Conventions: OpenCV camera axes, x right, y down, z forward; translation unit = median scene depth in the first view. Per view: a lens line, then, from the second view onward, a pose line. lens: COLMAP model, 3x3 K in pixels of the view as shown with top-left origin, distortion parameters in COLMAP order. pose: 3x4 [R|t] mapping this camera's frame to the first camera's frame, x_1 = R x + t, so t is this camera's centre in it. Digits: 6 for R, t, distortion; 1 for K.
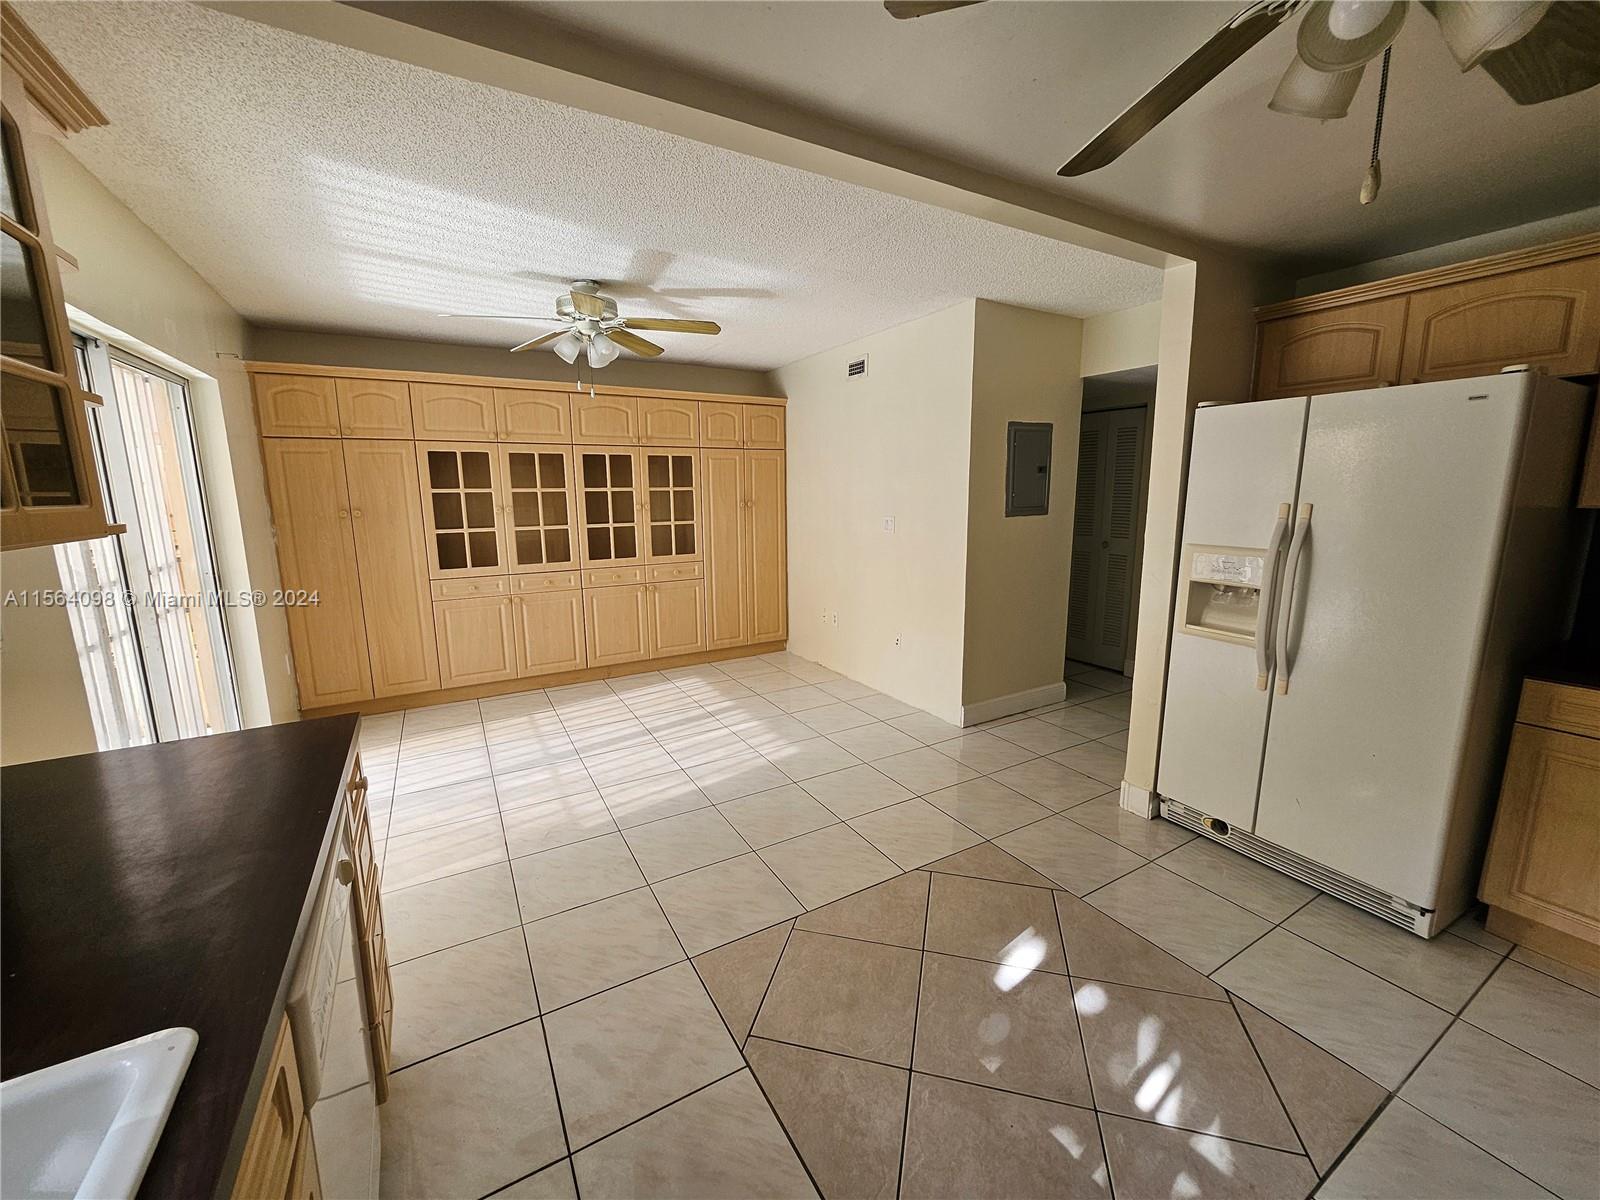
lens RADIAL K [[633.5, 0, 812.2], [0, 633.5, 595.1], [0, 0, 1]] dist [0.008089, 0.000018]
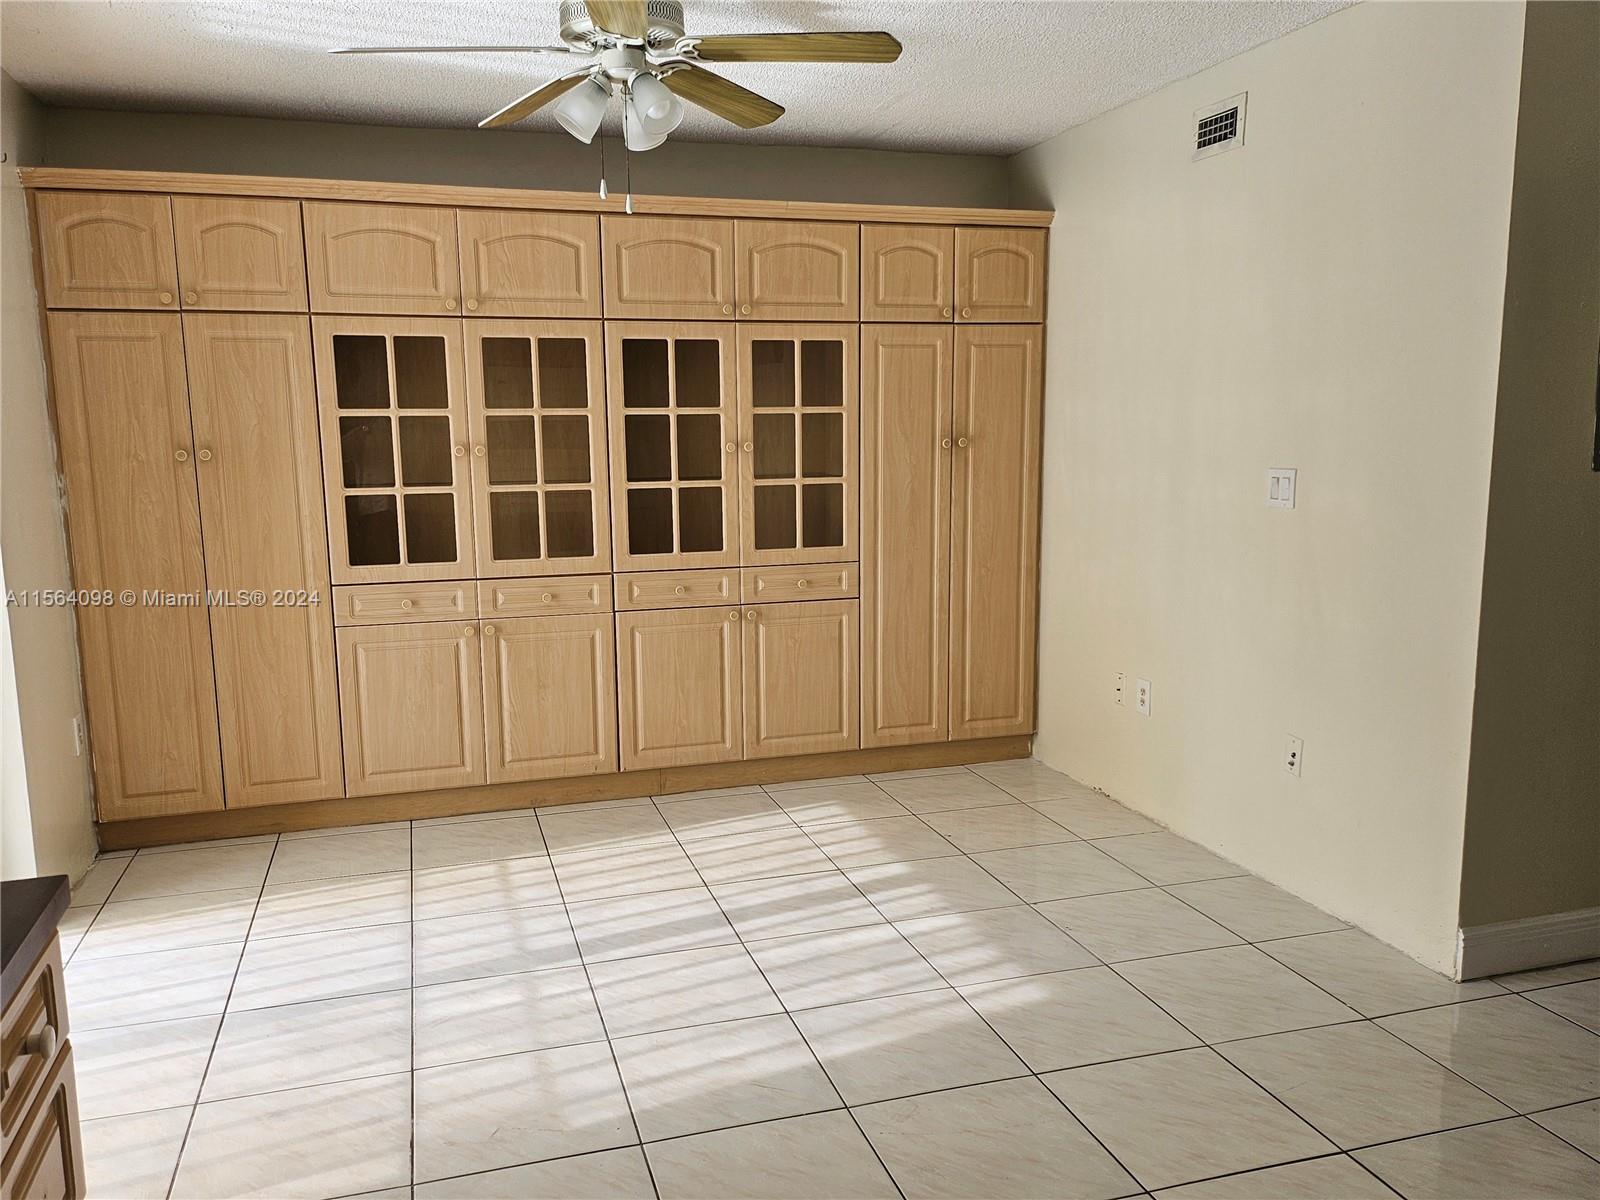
lens RADIAL K [[1237.9, 0, 796.9], [0, 1237.9, 609.8], [0, 0, 1]] dist [0.052779, -0.005106]
pose [[0.970561, 0.035407, -0.238238, 0.006902], [-0.038403, 0.999231, -0.007945, -0.010127], [0.237774, 0.016860, 0.971174, 0.103610]]
